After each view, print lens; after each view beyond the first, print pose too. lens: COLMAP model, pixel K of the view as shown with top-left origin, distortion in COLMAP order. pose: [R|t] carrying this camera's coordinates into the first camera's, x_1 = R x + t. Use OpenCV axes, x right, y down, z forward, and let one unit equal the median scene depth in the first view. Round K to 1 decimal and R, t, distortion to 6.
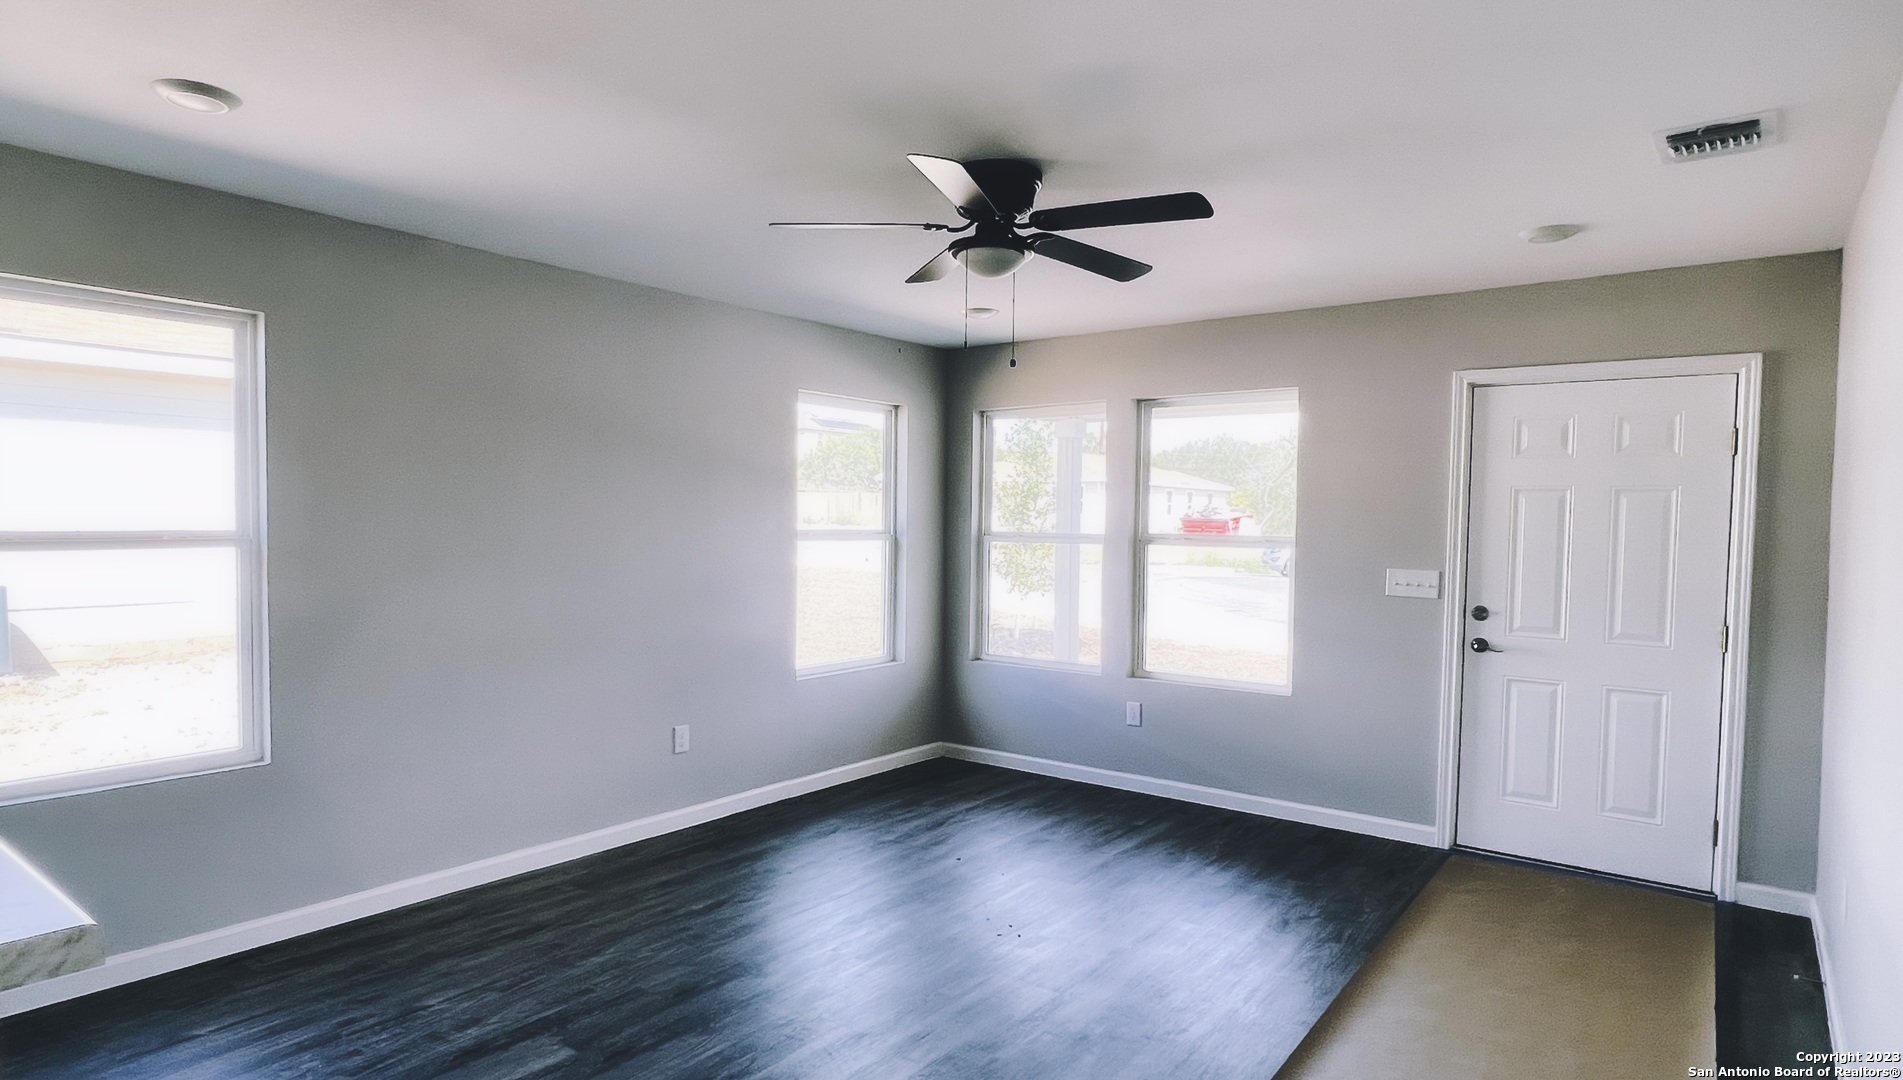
lens RADIAL K [[1038.4, 0, 957.0], [0, 1038.4, 543.7], [0, 0, 1]] dist [-0.000547, -0.000623]
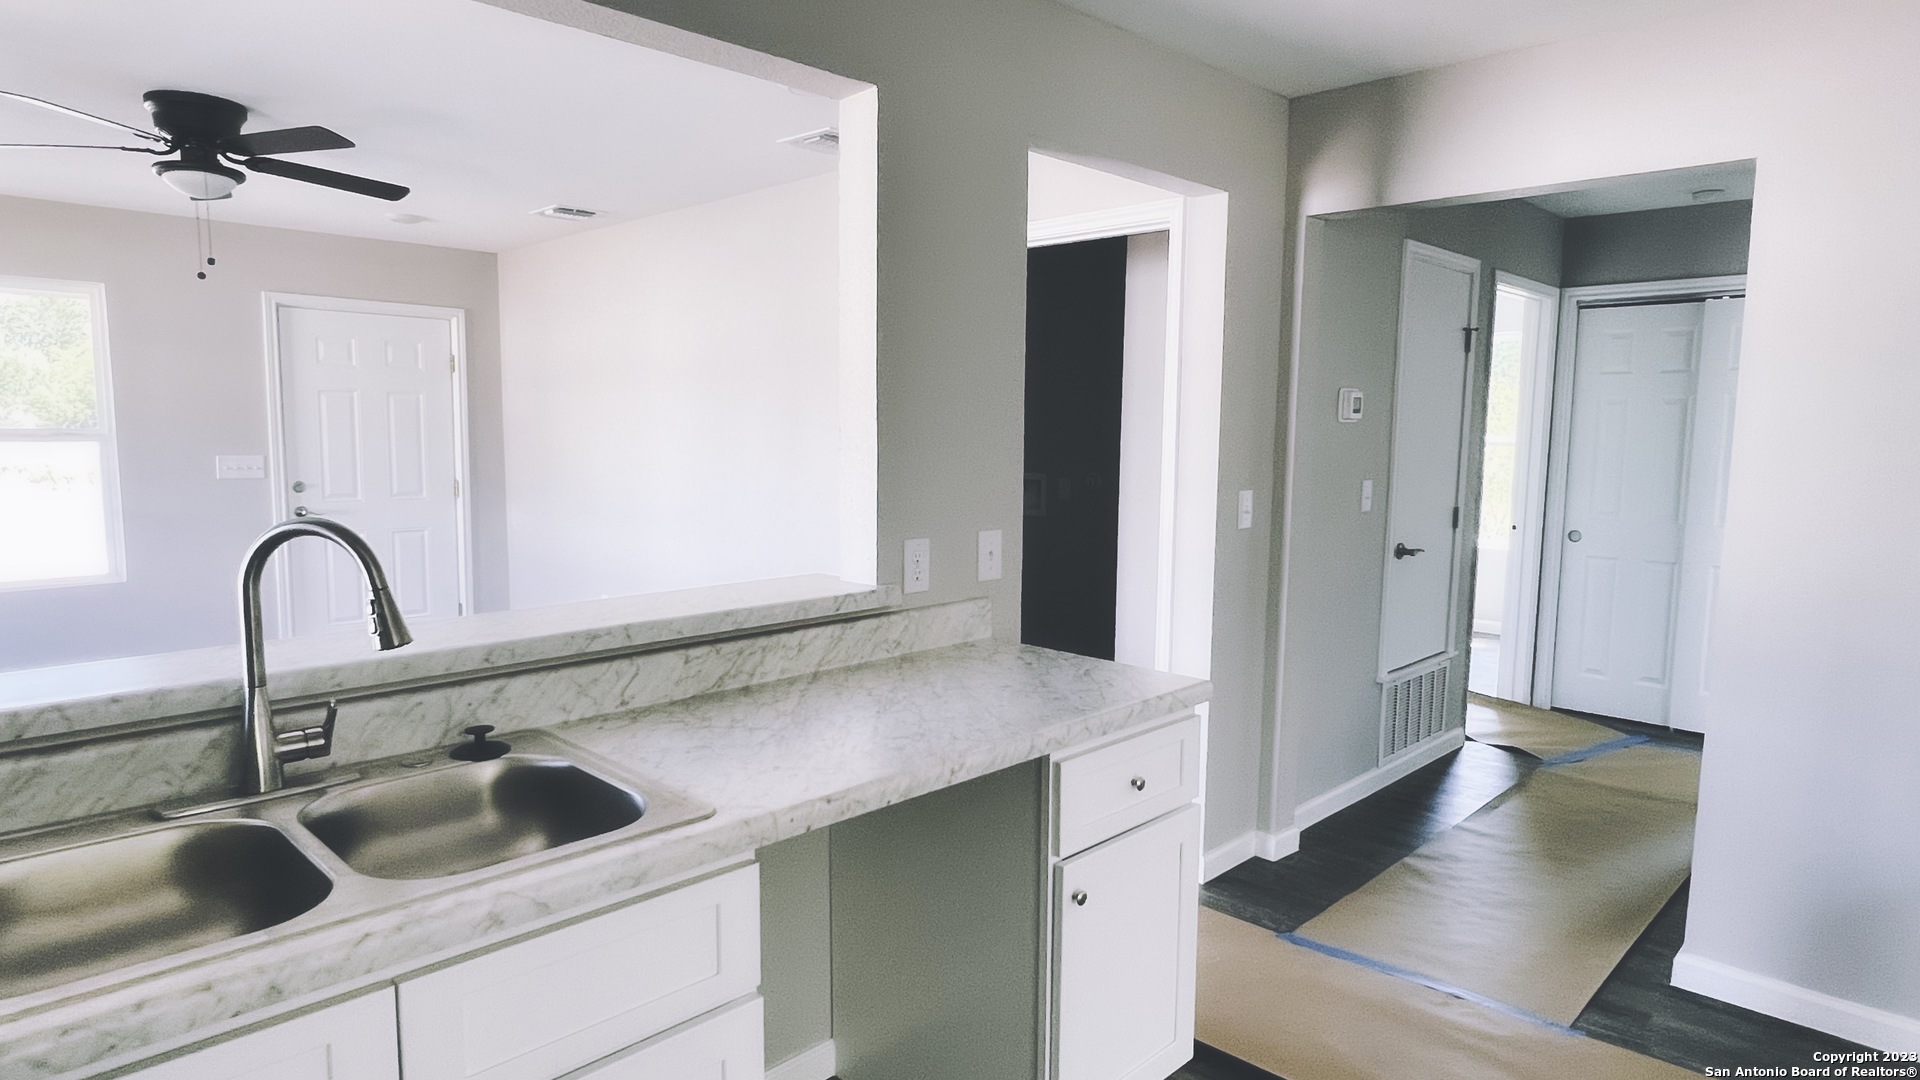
lens RADIAL K [[1070.1, 0, 947.7], [0, 1070.1, 552.1], [0, 0, 1]] dist [-0.003464, -0.000986]
pose [[0.140179, -0.132388, 0.981236, -0.680325], [0.009587, 0.991156, 0.132356, -0.020075], [-0.990080, -0.009146, 0.140209, 0.020768]]
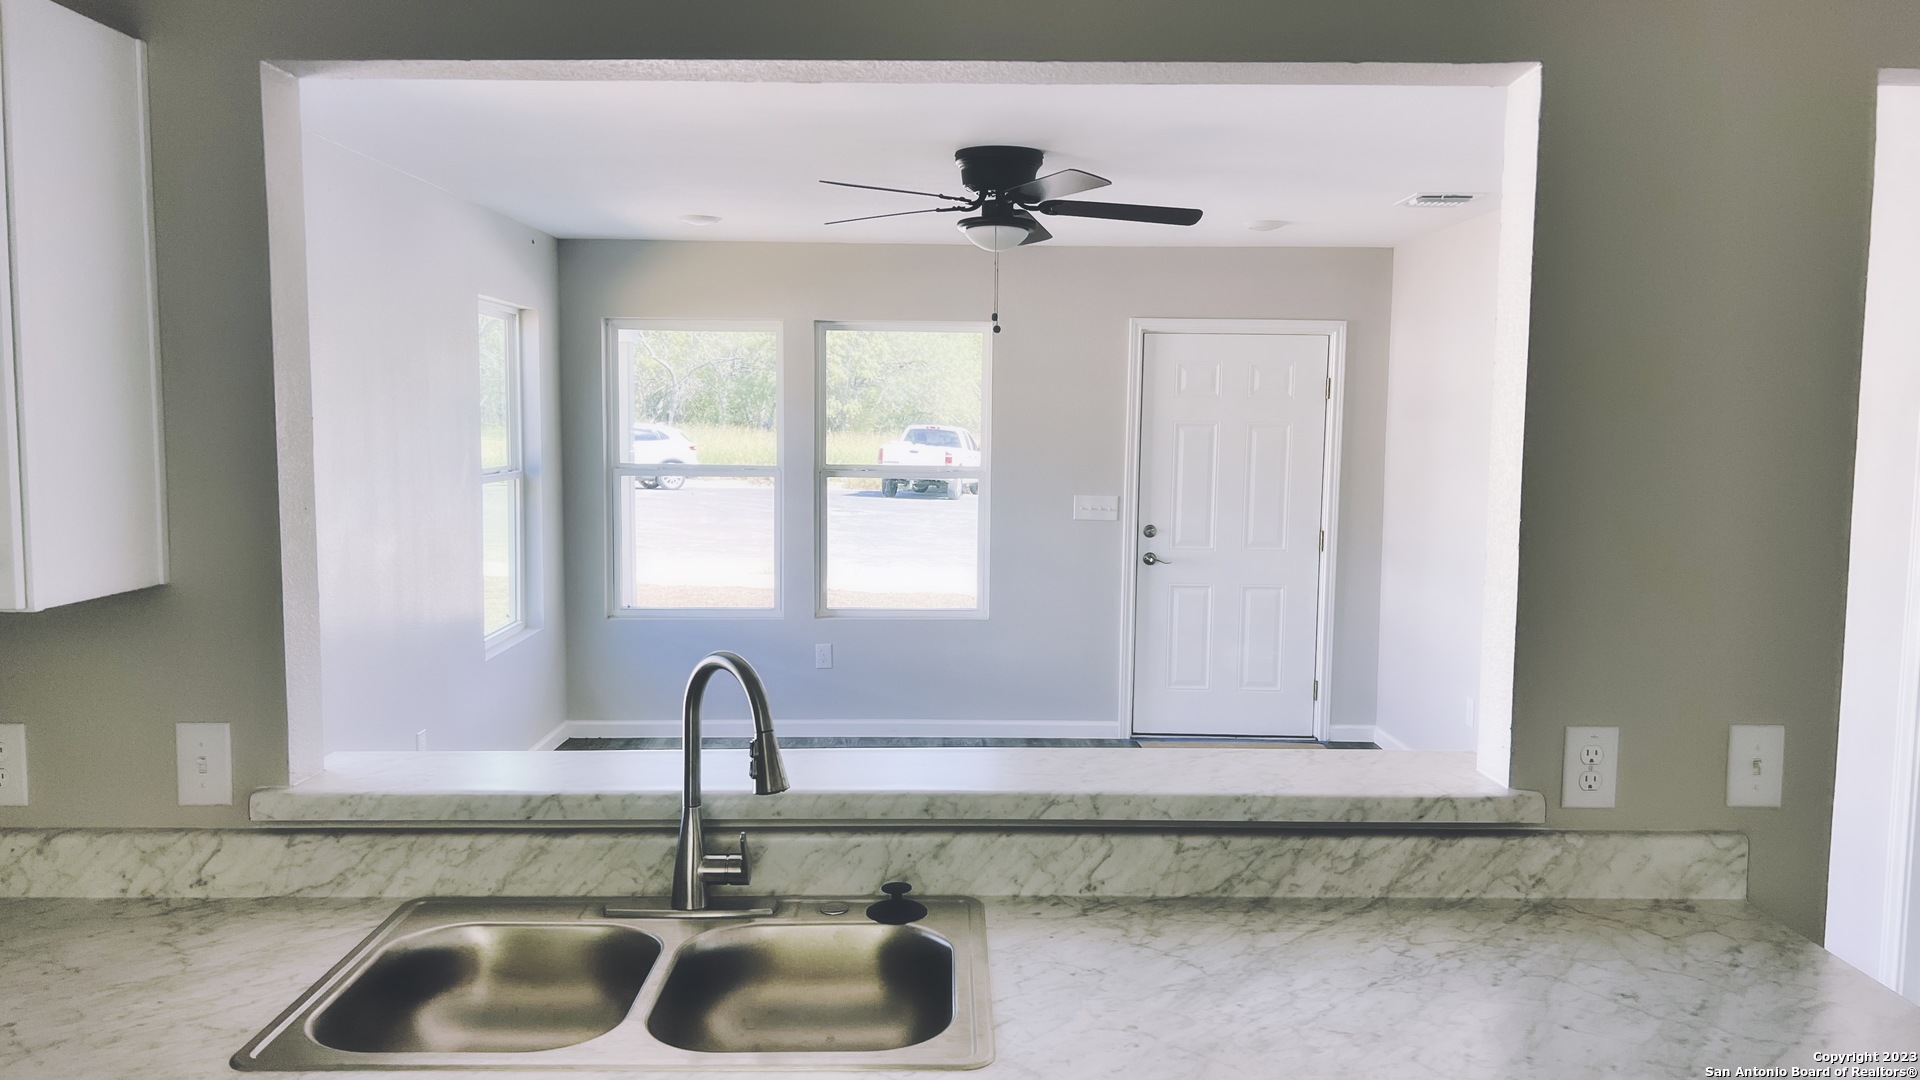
lens RADIAL K [[1401.2, 0, 936.1], [0, 1401.2, 542.0], [0, 0, 1]] dist [0.053392, -0.059839]
pose [[0.787285, -0.058384, 0.613819, -0.628424], [0.013871, 0.996932, 0.077034, -0.043908], [-0.616434, -0.052134, 0.785679, -0.074572]]
